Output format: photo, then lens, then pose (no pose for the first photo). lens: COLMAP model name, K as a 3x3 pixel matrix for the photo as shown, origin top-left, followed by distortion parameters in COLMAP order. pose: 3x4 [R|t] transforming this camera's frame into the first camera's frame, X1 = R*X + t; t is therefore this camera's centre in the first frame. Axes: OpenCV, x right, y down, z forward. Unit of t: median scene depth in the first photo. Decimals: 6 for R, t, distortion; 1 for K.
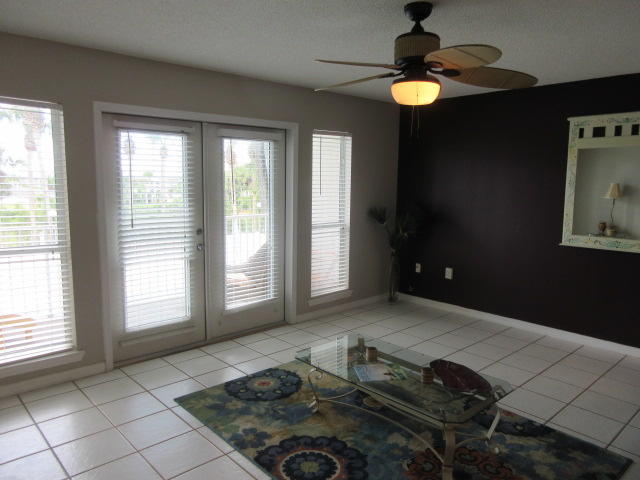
lens RADIAL K [[475.8, 0, 313.7], [0, 475.8, 238.9], [0, 0, 1]] dist [0.005611, -0.007532]
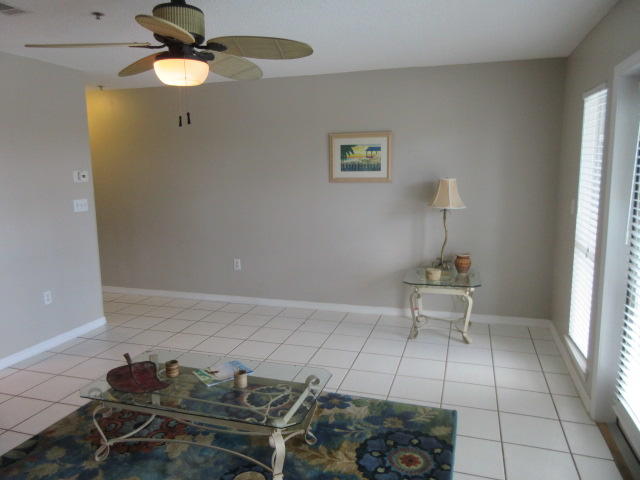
lens RADIAL K [[475.8, 0, 320.2], [0, 475.8, 241.1], [0, 0, 1]] dist [0.005611, -0.007532]
pose [[-0.856025, 0.078714, -0.510907, 0.390410], [-0.066922, 0.963147, 0.260518, -0.206637], [0.512585, 0.257201, -0.819209, 1.615654]]
